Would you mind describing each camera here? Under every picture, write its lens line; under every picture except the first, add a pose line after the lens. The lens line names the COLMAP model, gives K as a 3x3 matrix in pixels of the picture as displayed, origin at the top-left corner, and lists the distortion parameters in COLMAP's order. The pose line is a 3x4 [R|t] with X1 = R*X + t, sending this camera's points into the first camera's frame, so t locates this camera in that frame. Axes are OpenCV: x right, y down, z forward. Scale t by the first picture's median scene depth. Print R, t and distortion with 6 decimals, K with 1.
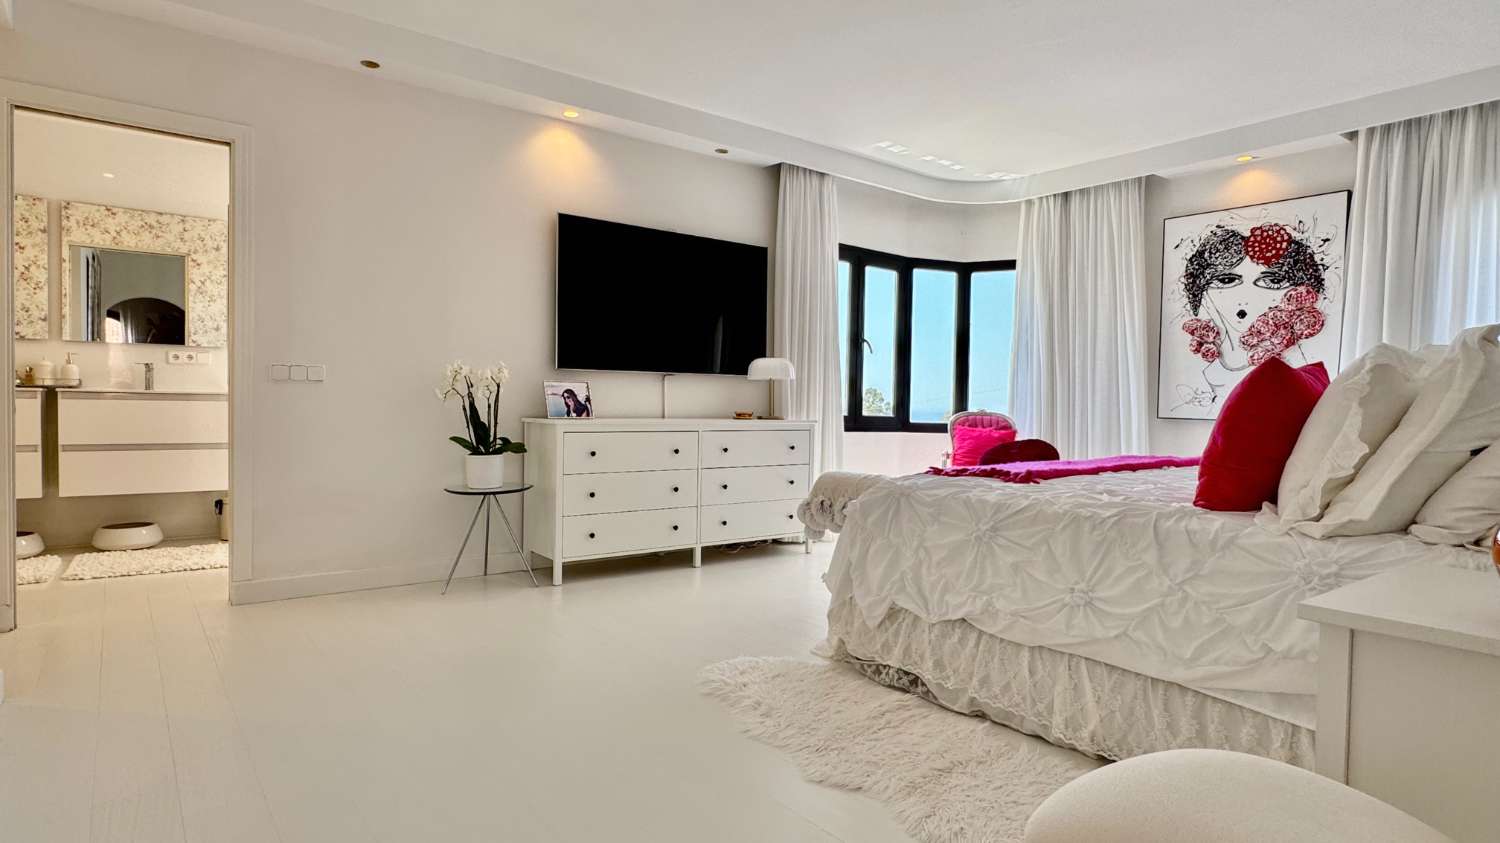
lens RADIAL K [[837.9, 0, 747.1], [0, 837.9, 427.4], [0, 0, 1]] dist [0.002100, 0.001442]
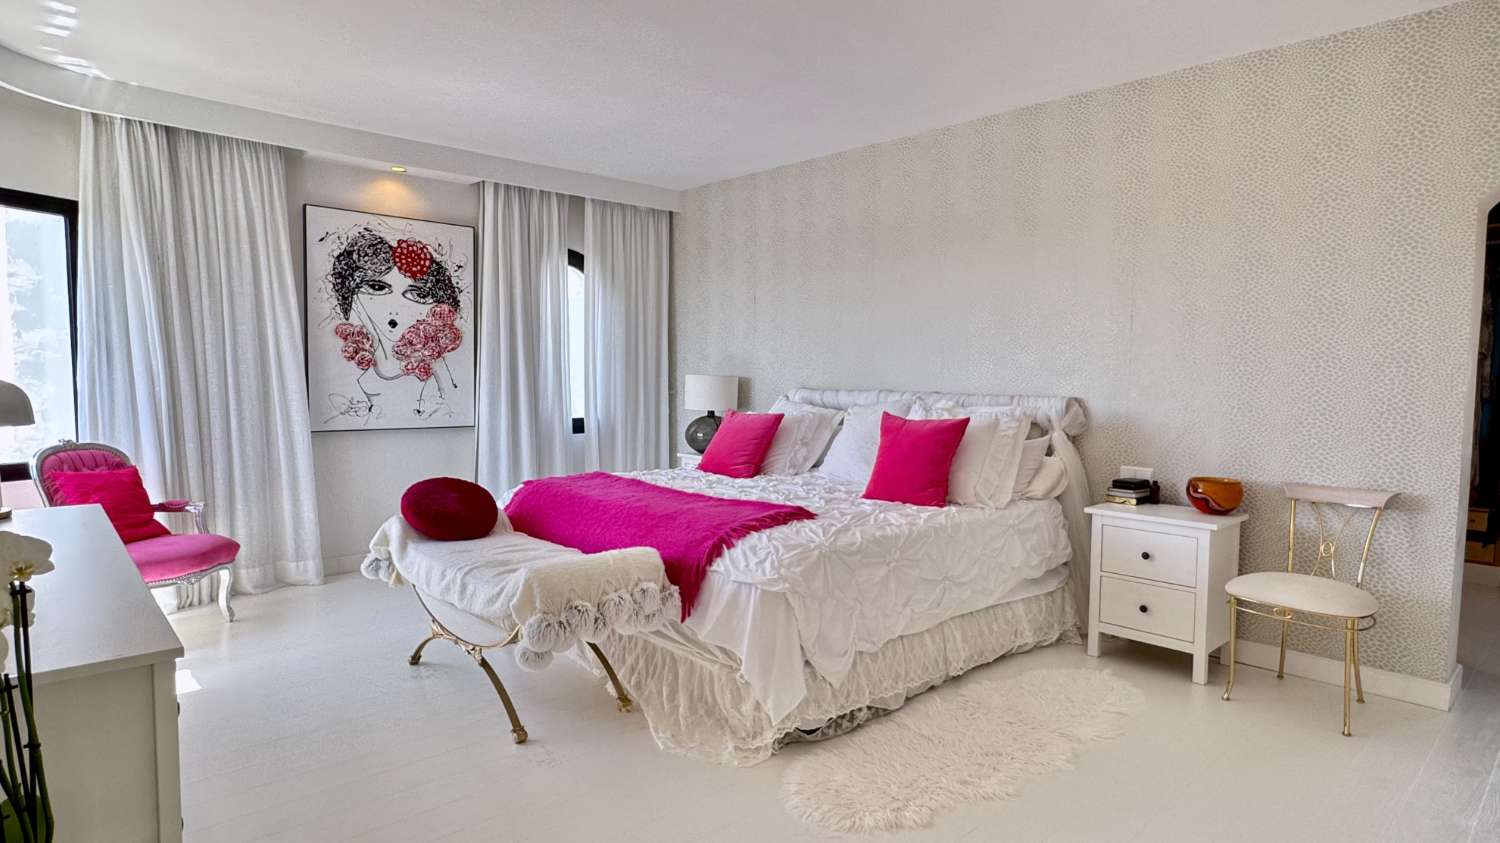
lens RADIAL K [[837.9, 0, 746.7], [0, 837.9, 414.6], [0, 0, 1]] dist [0.002100, 0.001442]
pose [[-0.077959, -0.058528, 0.995237, -0.452185], [0.023692, 0.997885, 0.060539, -0.077565], [-0.996675, 0.028299, -0.076408, 0.662482]]
